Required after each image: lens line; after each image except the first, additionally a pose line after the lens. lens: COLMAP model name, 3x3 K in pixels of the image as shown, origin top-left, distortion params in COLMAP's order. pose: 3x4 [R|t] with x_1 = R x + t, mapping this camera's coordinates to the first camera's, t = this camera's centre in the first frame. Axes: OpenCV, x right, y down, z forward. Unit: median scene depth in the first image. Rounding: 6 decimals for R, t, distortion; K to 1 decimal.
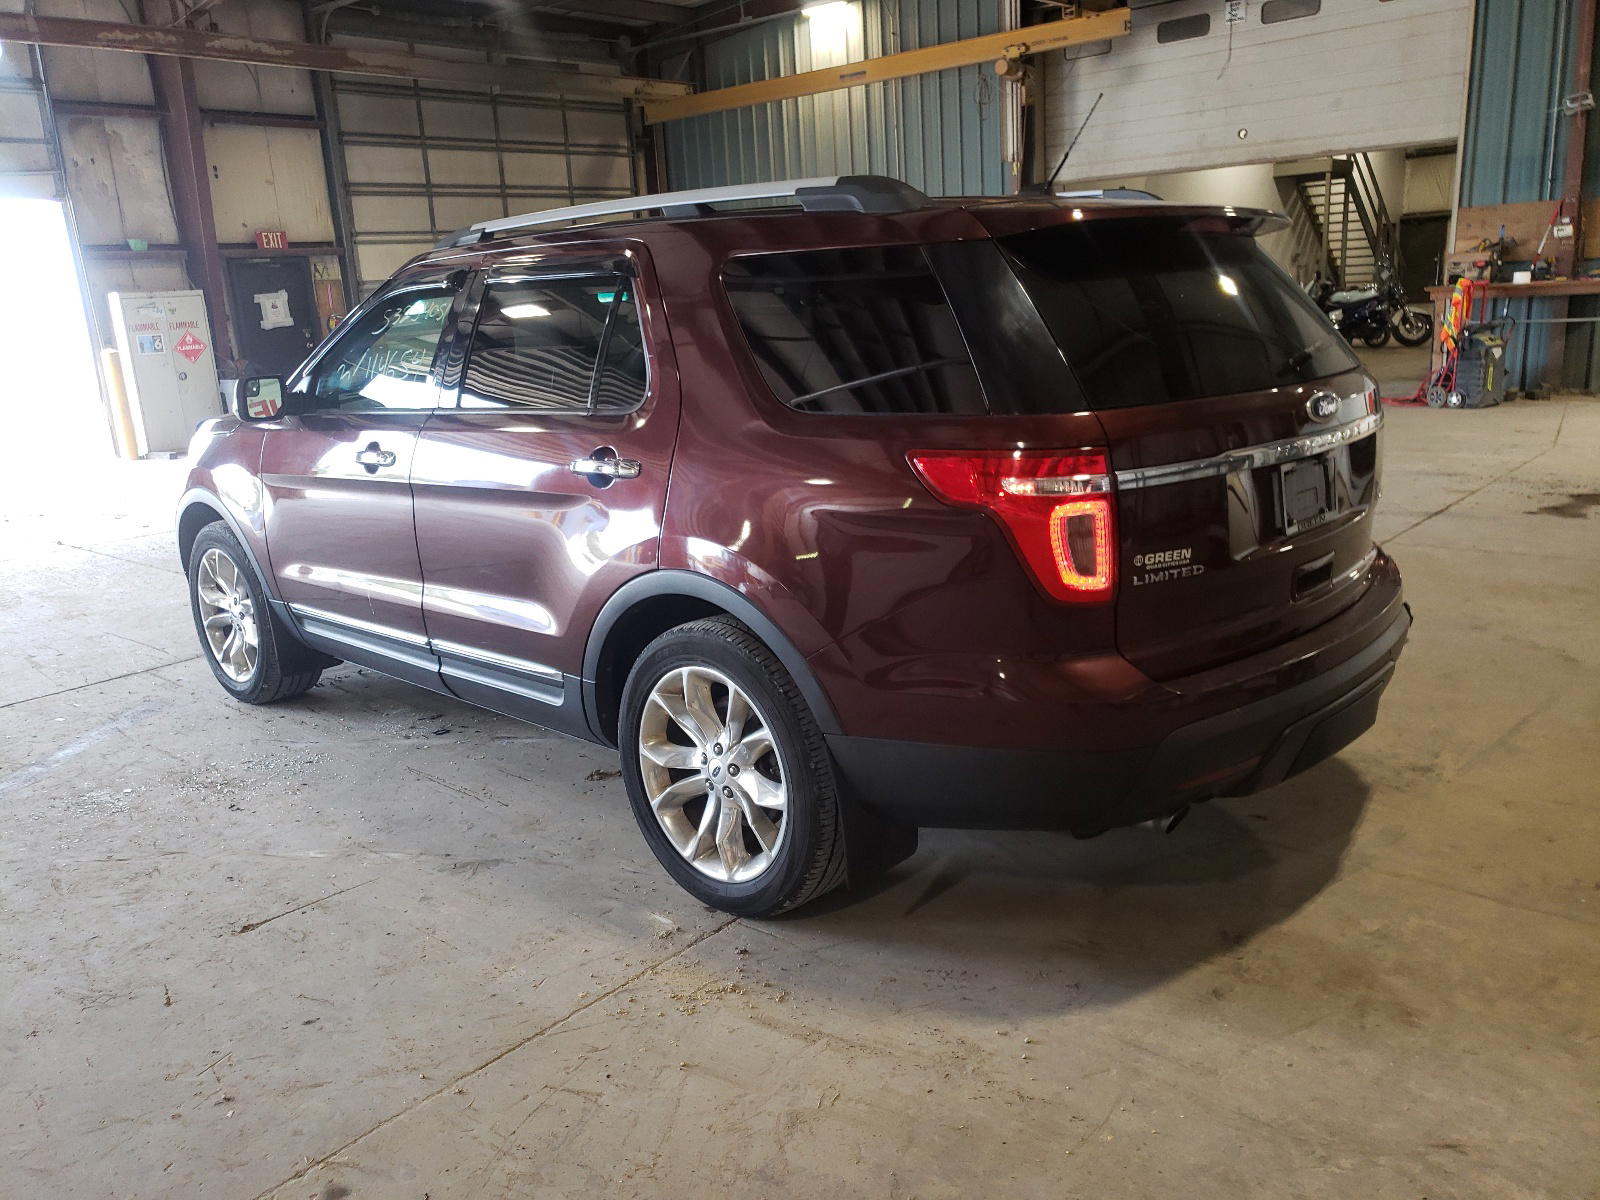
lens RADIAL K [[1263.0, 0, 798.2], [0, 1263.0, 599.2], [0, 0, 1]] dist [-0.000087, -0.003027]
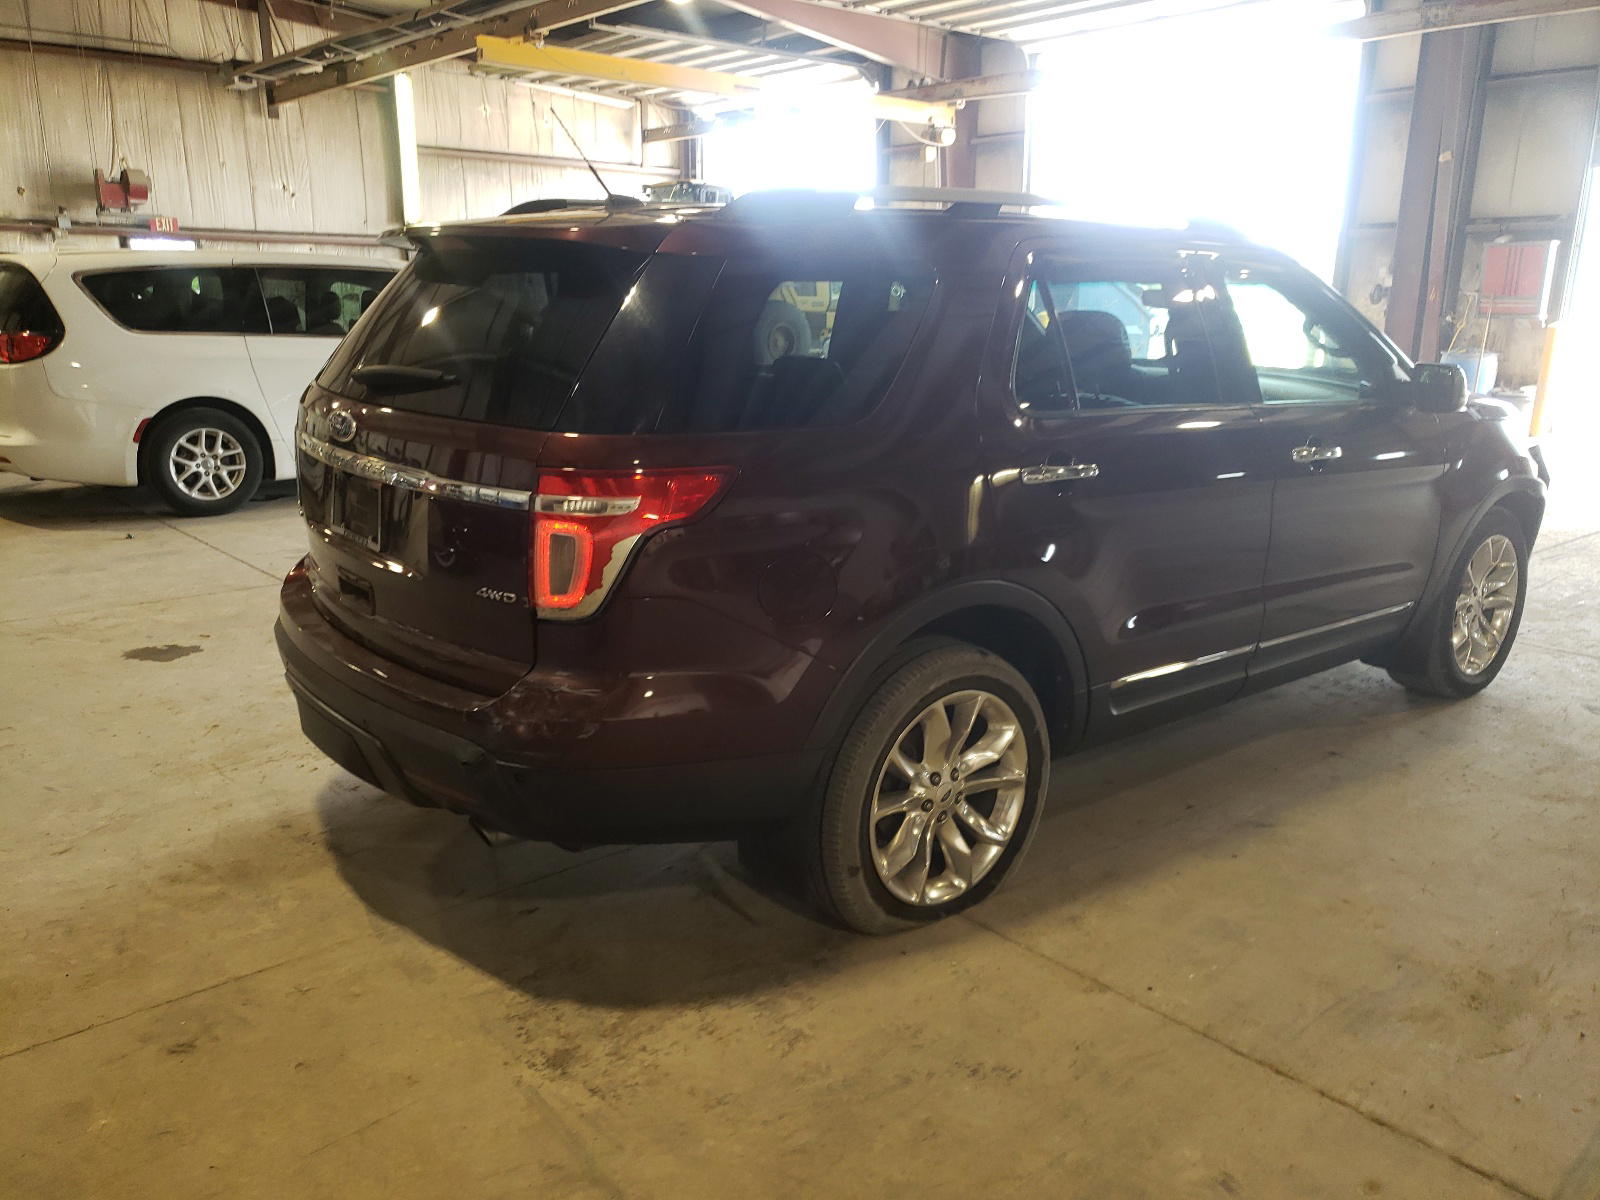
lens RADIAL K [[1228.7, 0, 801.1], [0, 1228.7, 606.6], [0, 0, 1]] dist [-0.008422, -0.000970]
pose [[-0.114402, 0.302930, -0.946121, 1.250627], [-0.256826, 0.910980, 0.322733, -0.403453], [0.959663, 0.279909, -0.026417, 1.306462]]
